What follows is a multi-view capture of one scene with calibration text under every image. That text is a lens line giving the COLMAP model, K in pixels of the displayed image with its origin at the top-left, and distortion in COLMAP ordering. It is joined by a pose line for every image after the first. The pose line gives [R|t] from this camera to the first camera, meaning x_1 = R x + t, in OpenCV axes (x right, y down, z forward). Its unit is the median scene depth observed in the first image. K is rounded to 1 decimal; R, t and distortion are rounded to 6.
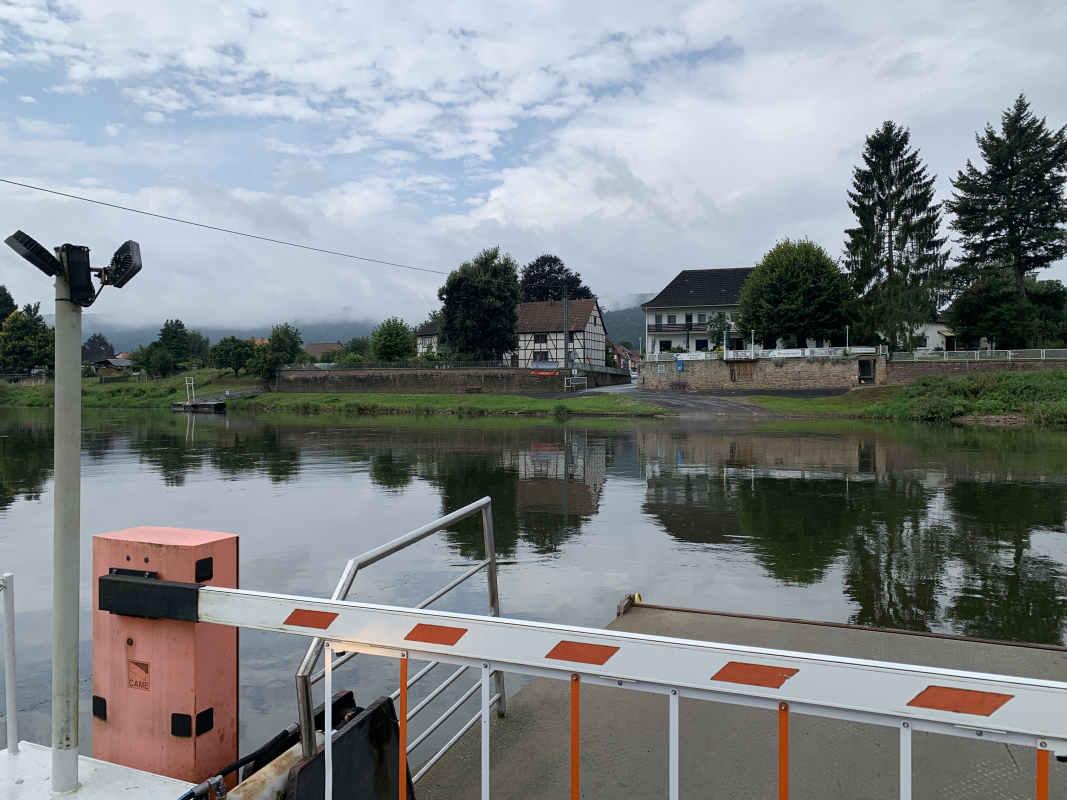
lens RADIAL K [[781.9, 0, 533.5], [0, 781.9, 400.0], [0, 0, 1]] dist [-0.000298, -0.001518]
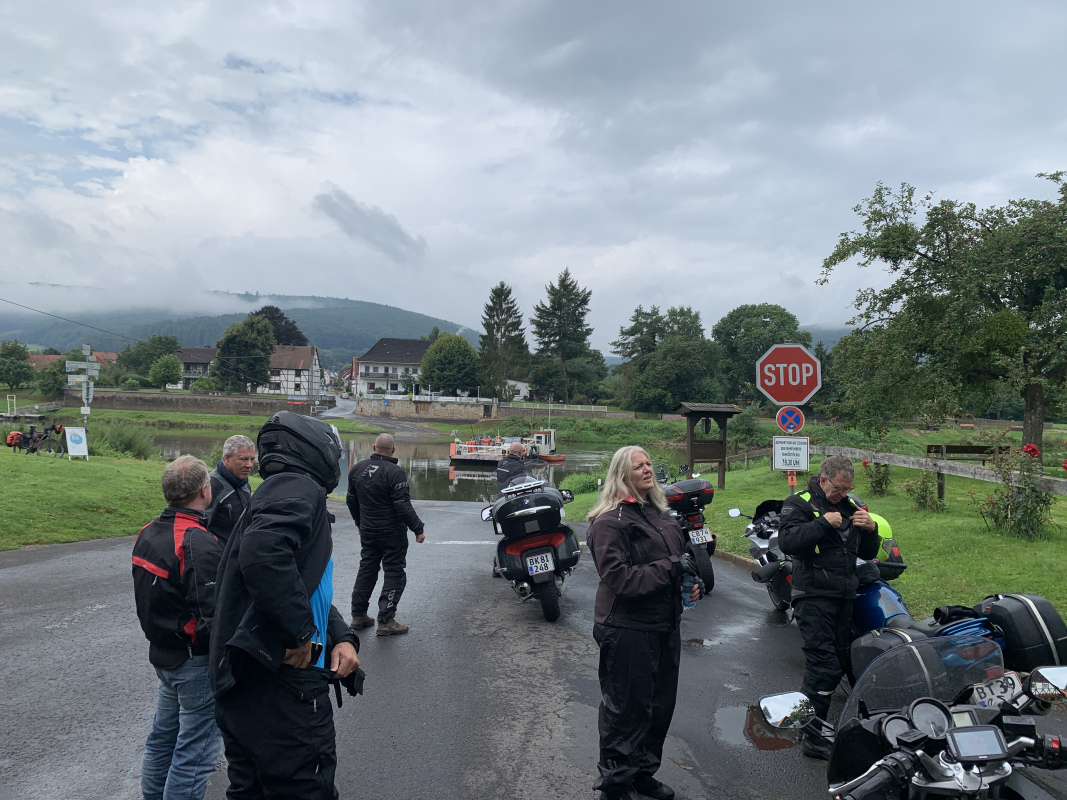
lens RADIAL K [[818.1, 0, 533.5], [0, 818.1, 400.0], [0, 0, 1]] dist [0.102889, -0.035173]
pose [[0.897569, 0.034604, 0.439513, -0.324091], [-0.034141, 0.999377, -0.008962, -0.046334], [-0.439549, -0.006962, 0.898192, -0.776799]]
